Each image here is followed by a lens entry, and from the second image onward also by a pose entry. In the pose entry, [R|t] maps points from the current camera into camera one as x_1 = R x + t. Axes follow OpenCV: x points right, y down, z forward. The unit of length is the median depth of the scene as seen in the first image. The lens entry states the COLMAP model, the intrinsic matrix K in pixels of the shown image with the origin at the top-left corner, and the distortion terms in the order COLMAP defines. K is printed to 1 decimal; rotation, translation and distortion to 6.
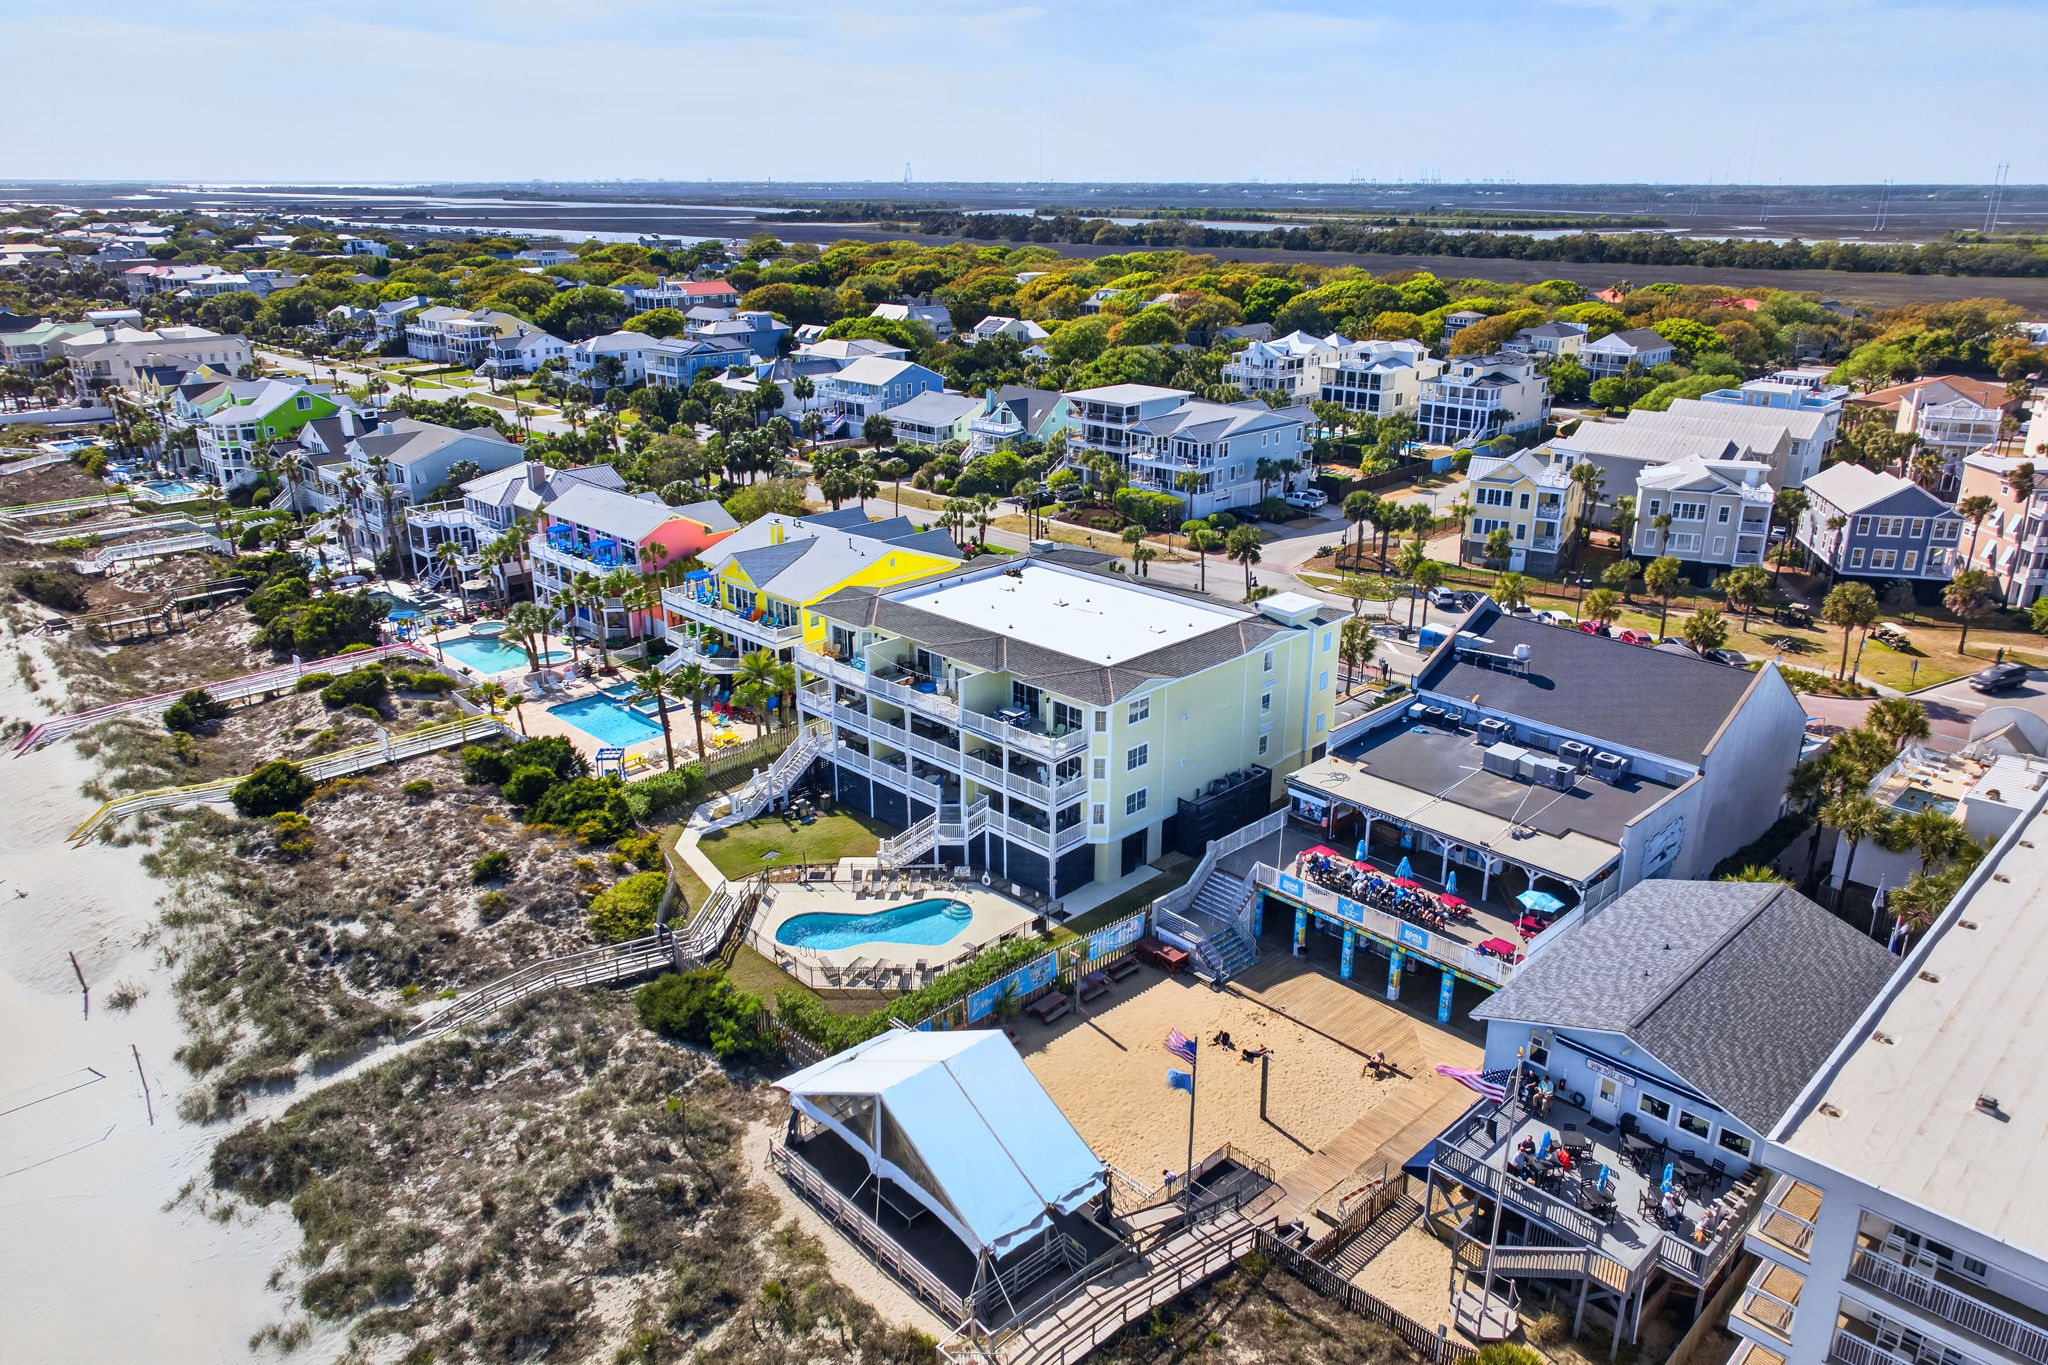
lens RADIAL K [[1389.2, 0, 1024.0], [0, 1389.2, 682.5], [0, 0, 1]] dist [-0.003292, -0.001518]
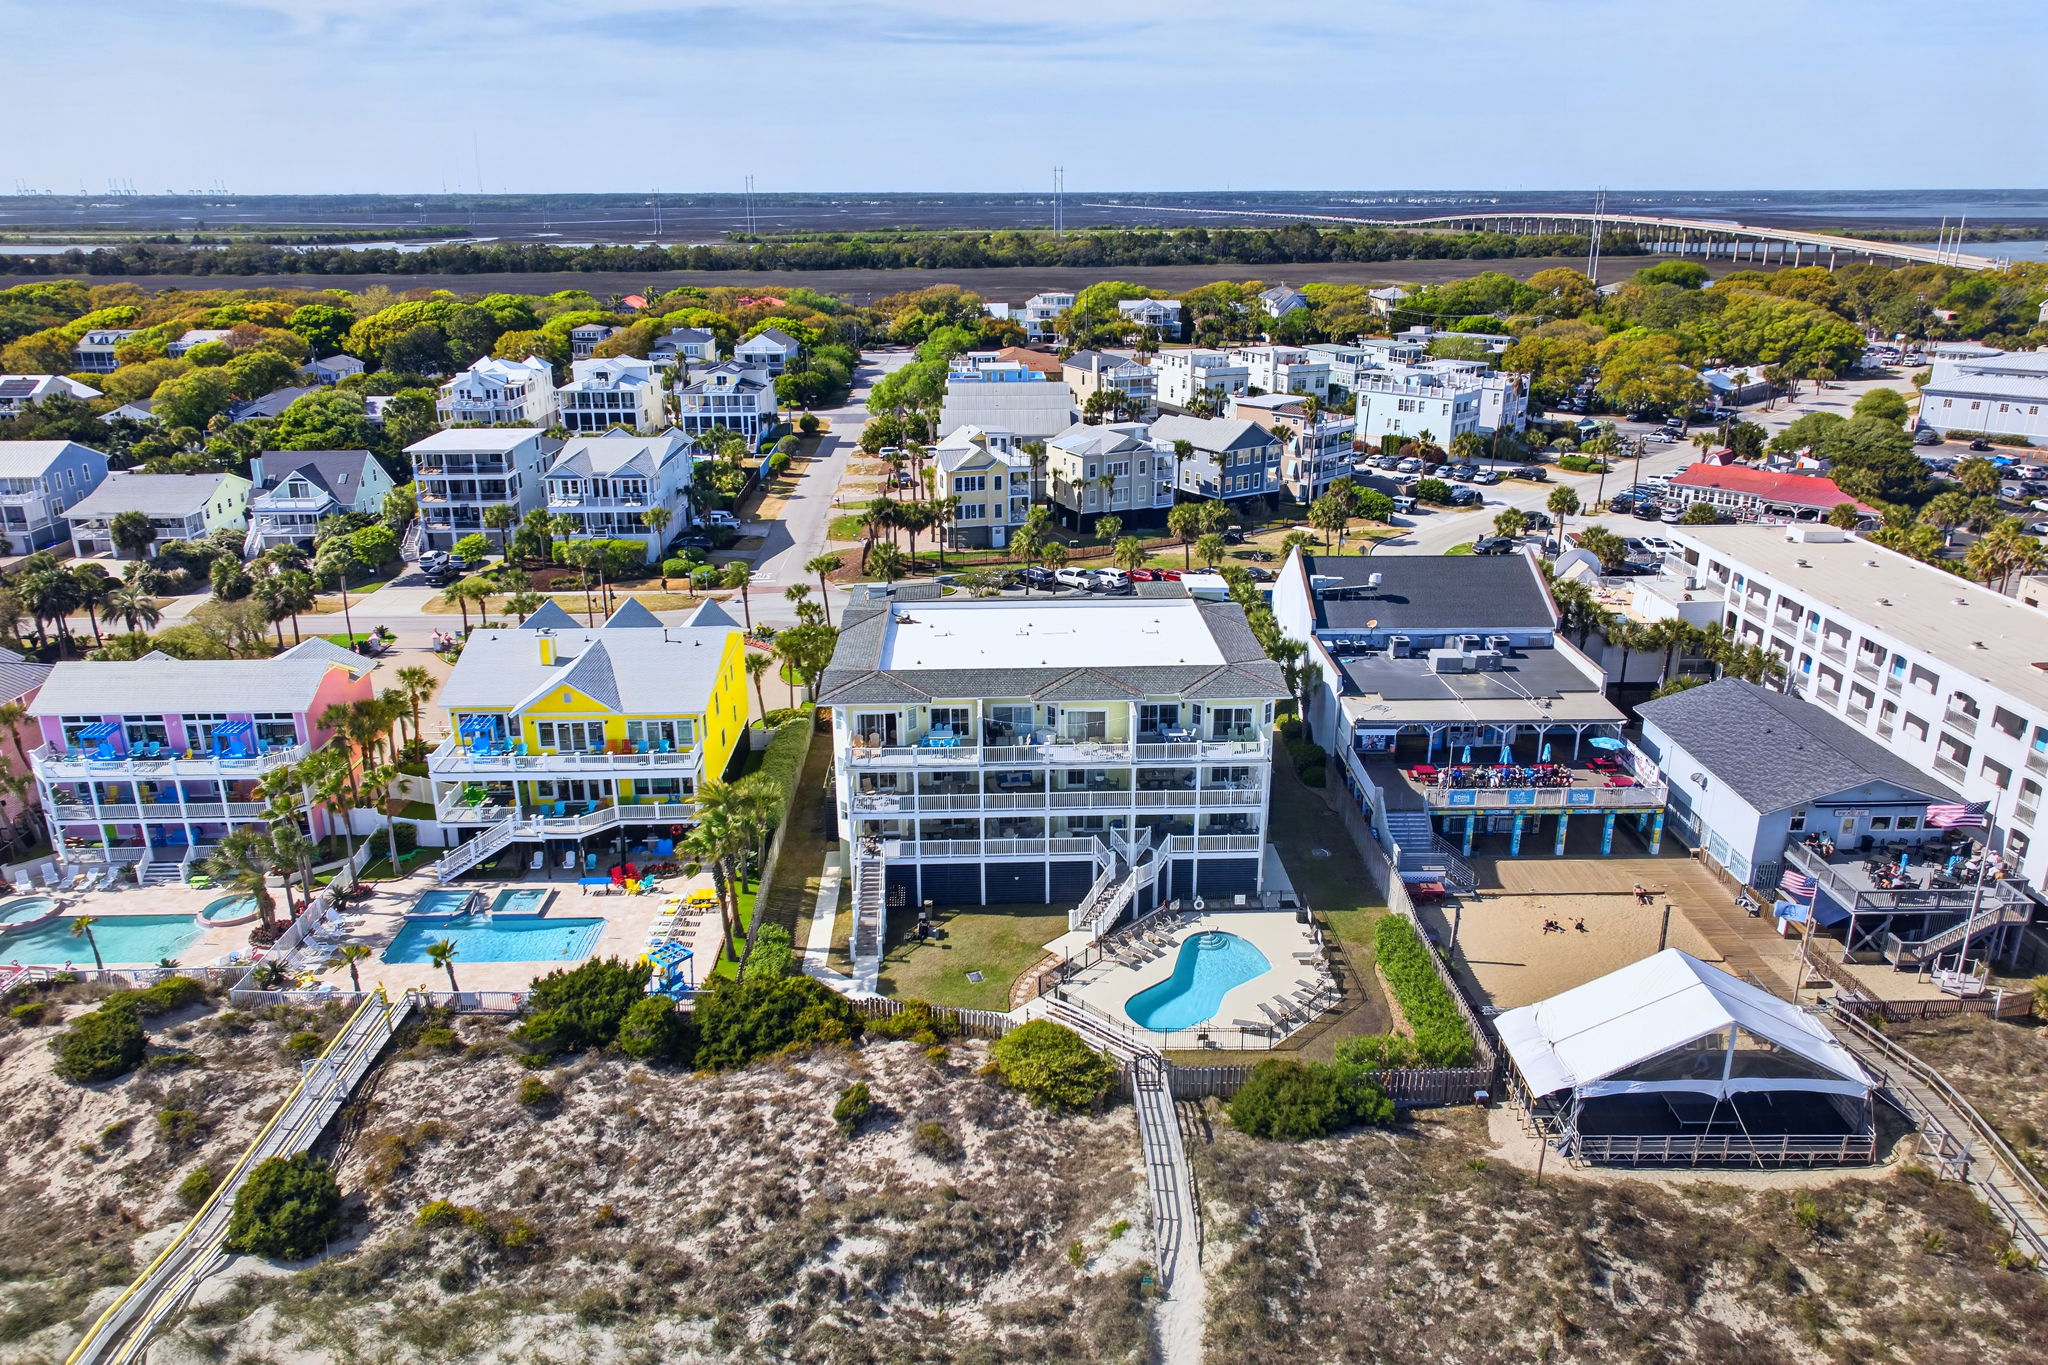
lens RADIAL K [[1409.5, 0, 1026.4], [0, 1409.5, 664.2], [0, 0, 1]] dist [-0.002144, -0.000619]
pose [[0.688197, -0.234925, 0.686437, -0.711086], [0.250471, 0.964887, 0.079108, -0.123775], [-0.680918, 0.117491, 0.722874, 0.320619]]
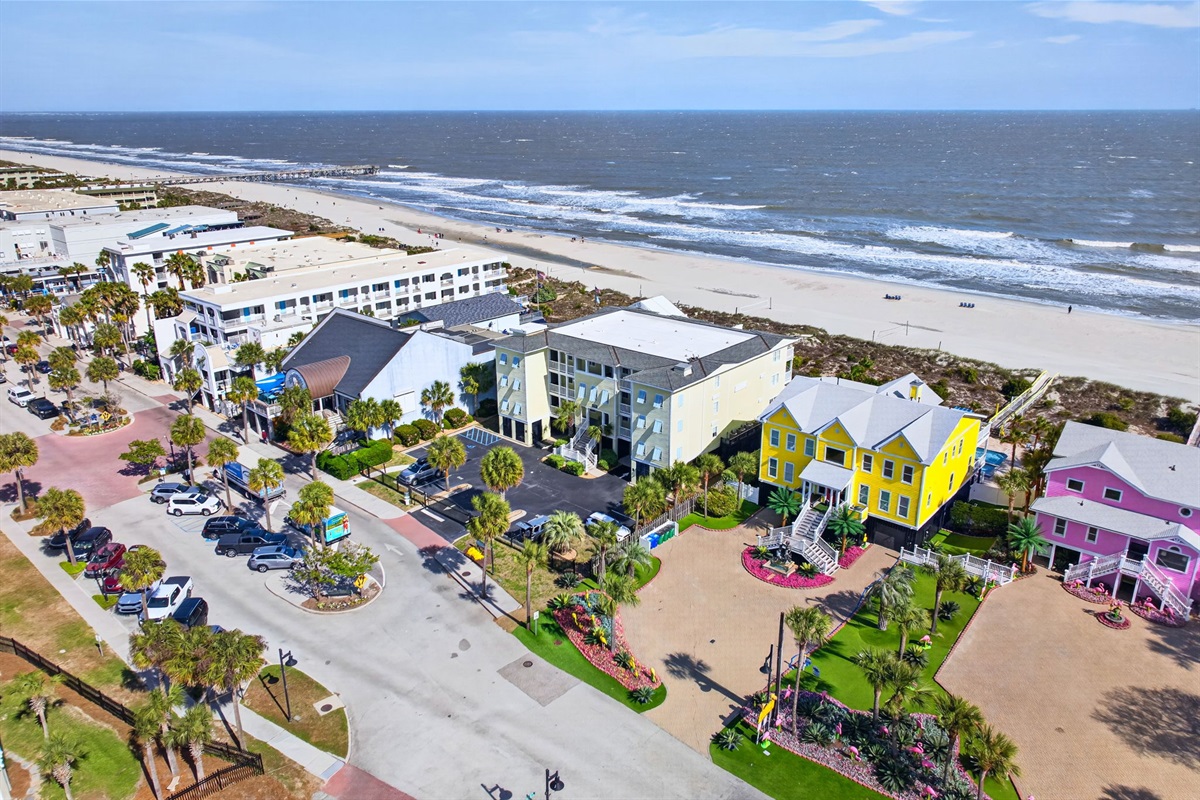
lens RADIAL K [[814.0, 0, 600.0], [0, 814.0, 400.0], [0, 0, 1]] dist [-0.003292, -0.001518]
pose [[-0.997618, 0.025136, -0.064236, 0.174581], [-0.021067, 0.775719, 0.630727, -0.697487], [0.065683, 0.630578, -0.773341, 1.998171]]
